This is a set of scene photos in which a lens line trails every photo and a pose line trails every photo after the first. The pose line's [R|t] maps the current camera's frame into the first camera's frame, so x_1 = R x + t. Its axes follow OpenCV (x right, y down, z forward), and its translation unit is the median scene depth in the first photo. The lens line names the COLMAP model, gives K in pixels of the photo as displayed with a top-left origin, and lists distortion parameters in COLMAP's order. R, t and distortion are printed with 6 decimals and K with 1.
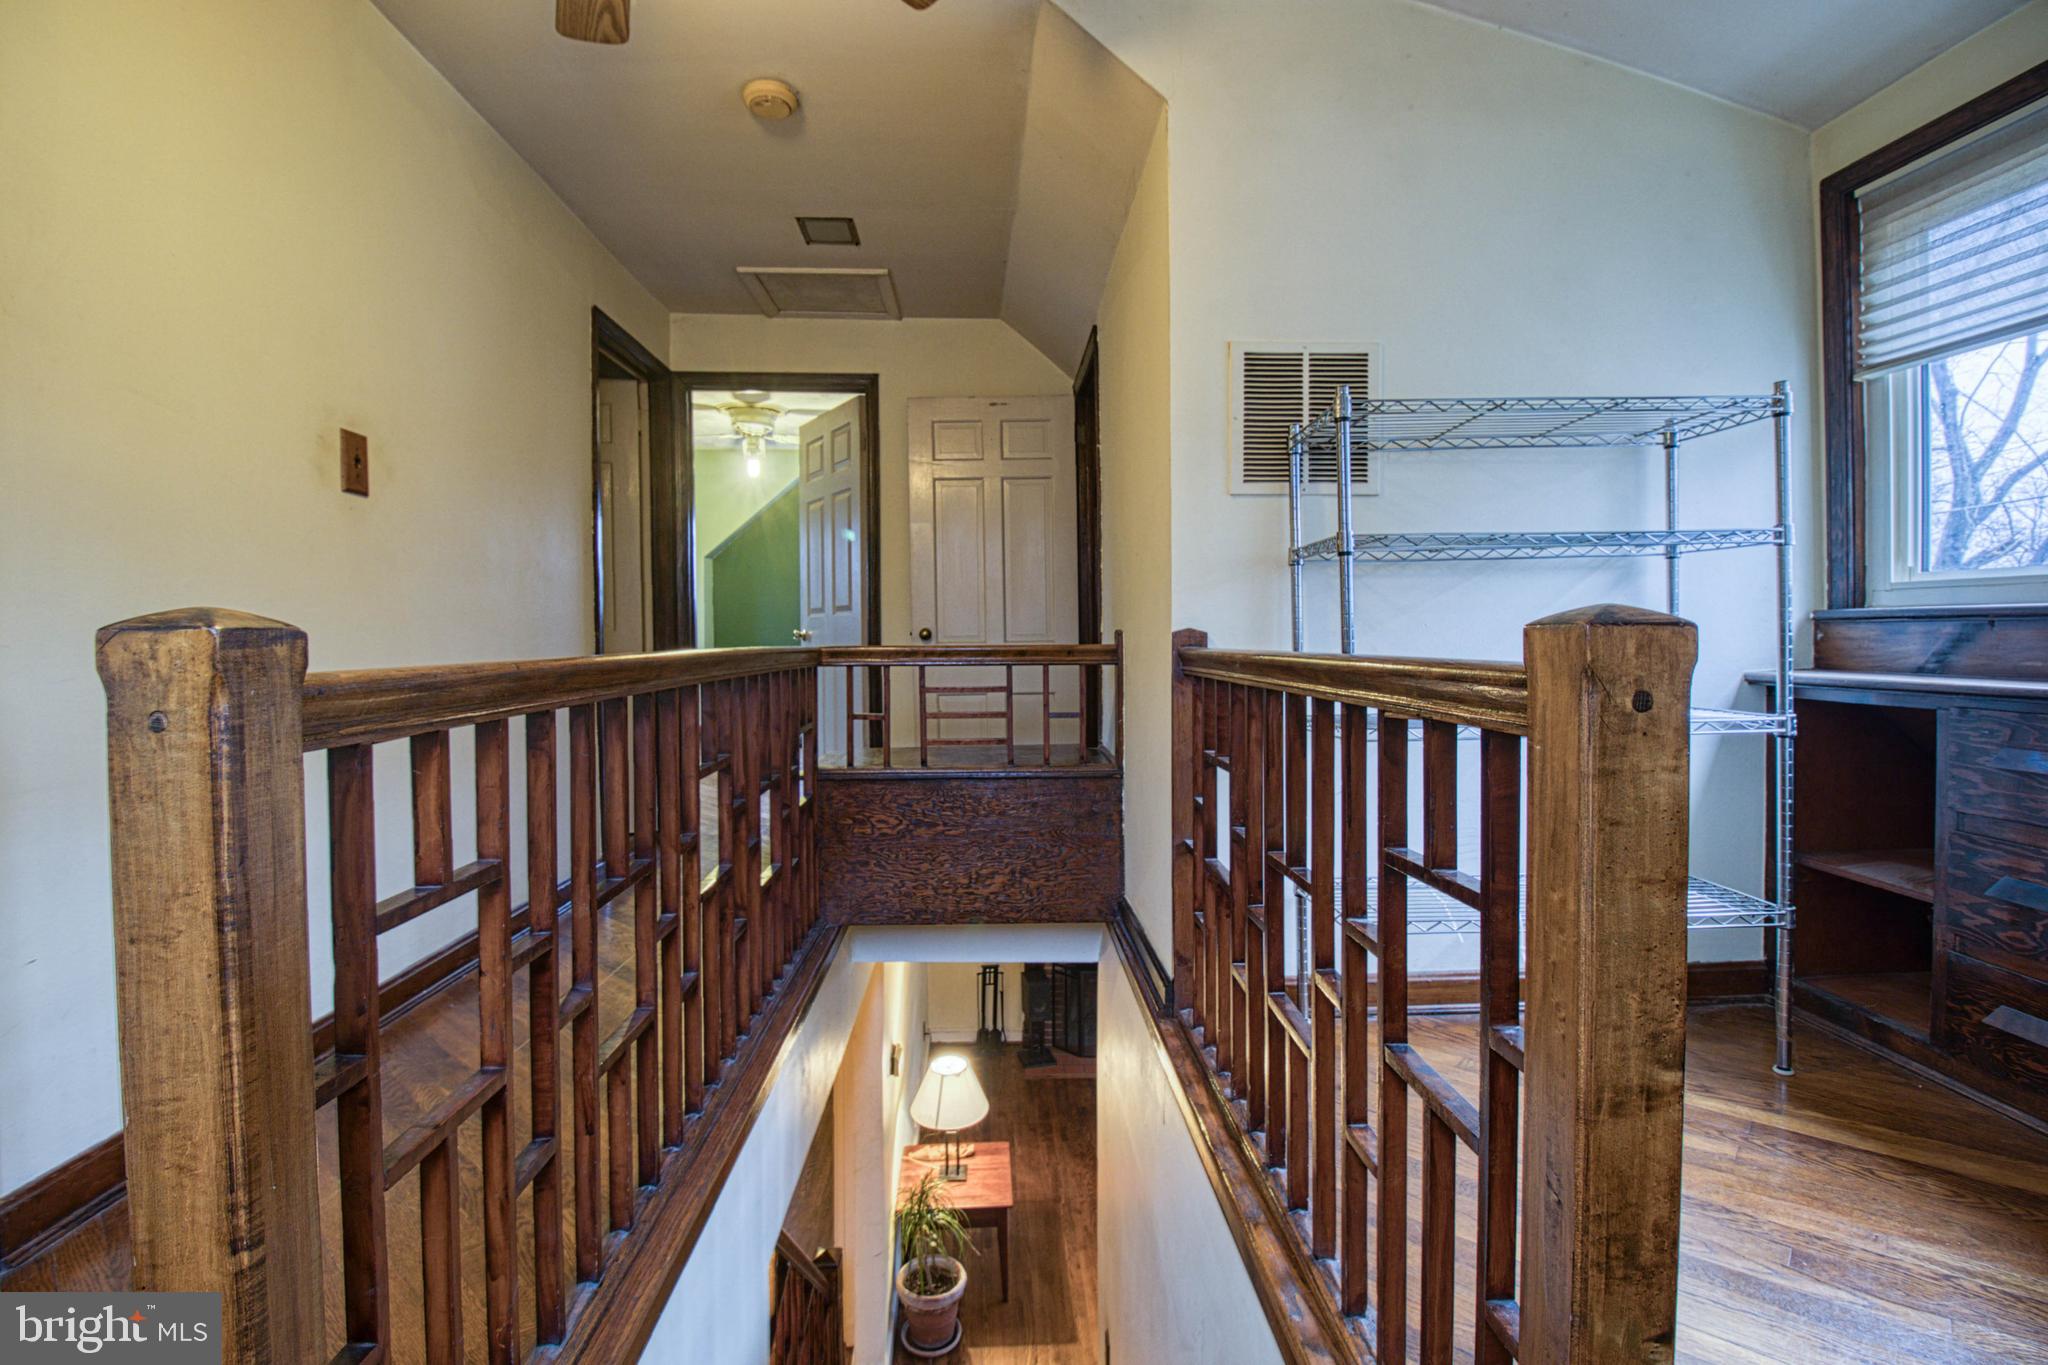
lens RADIAL K [[954.9, 0, 1008.3], [0, 954.9, 669.6], [0, 0, 1]] dist [-0.016497, -0.003289]
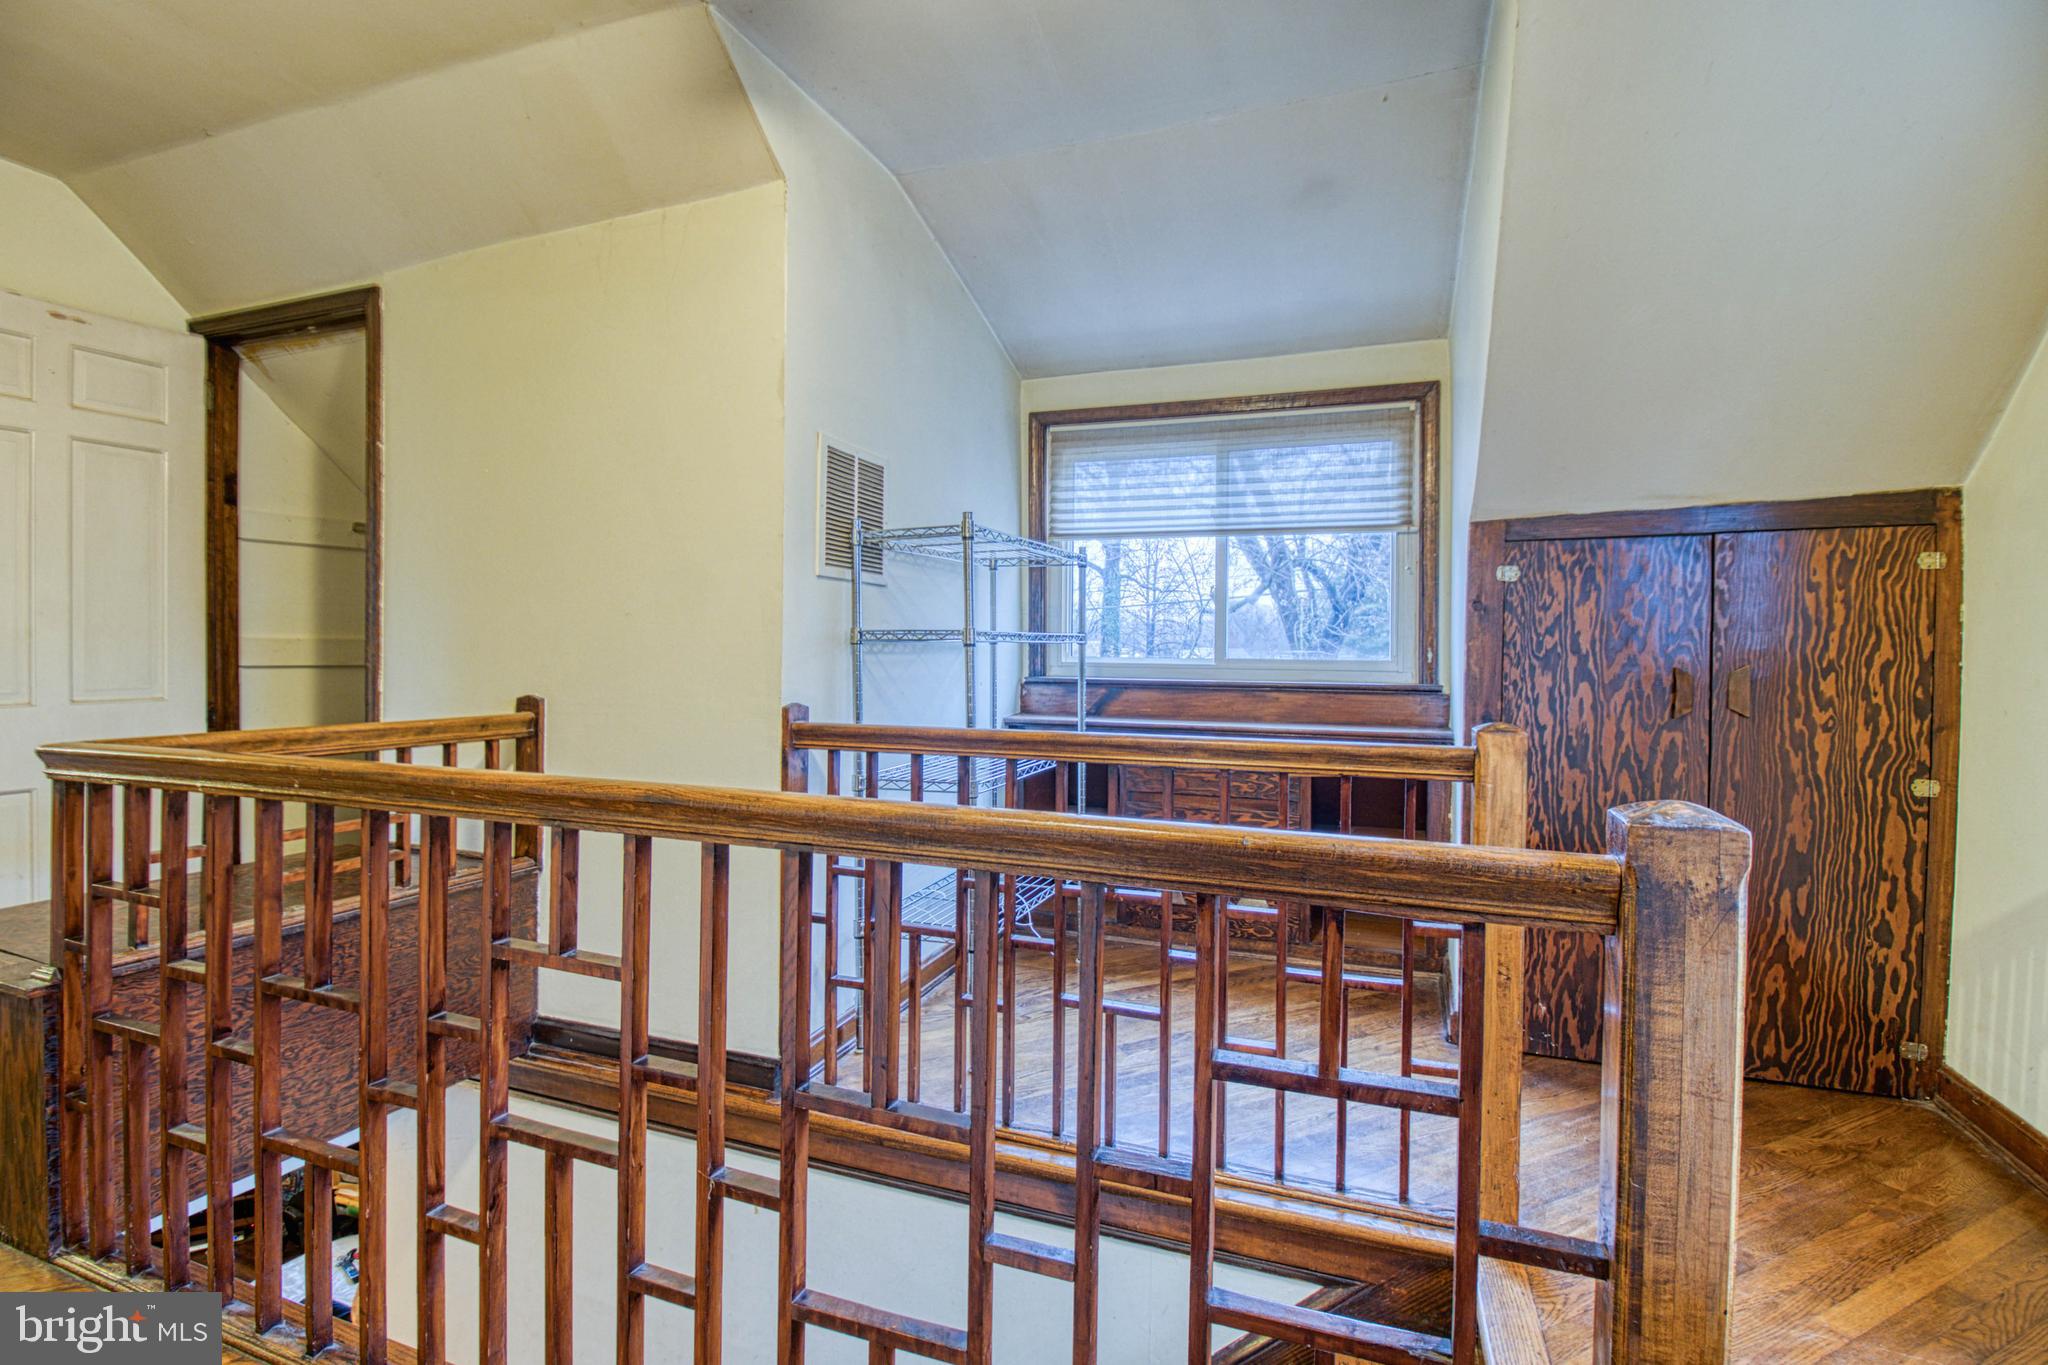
lens RADIAL K [[954.9, 0, 1009.2], [0, 954.9, 673.7], [0, 0, 1]] dist [-0.016497, -0.003289]
pose [[0.396270, -0.008678, 0.918093, -0.665136], [0.014225, 0.999893, 0.003312, -0.075447], [-0.918024, 0.011747, 0.396351, 0.383556]]
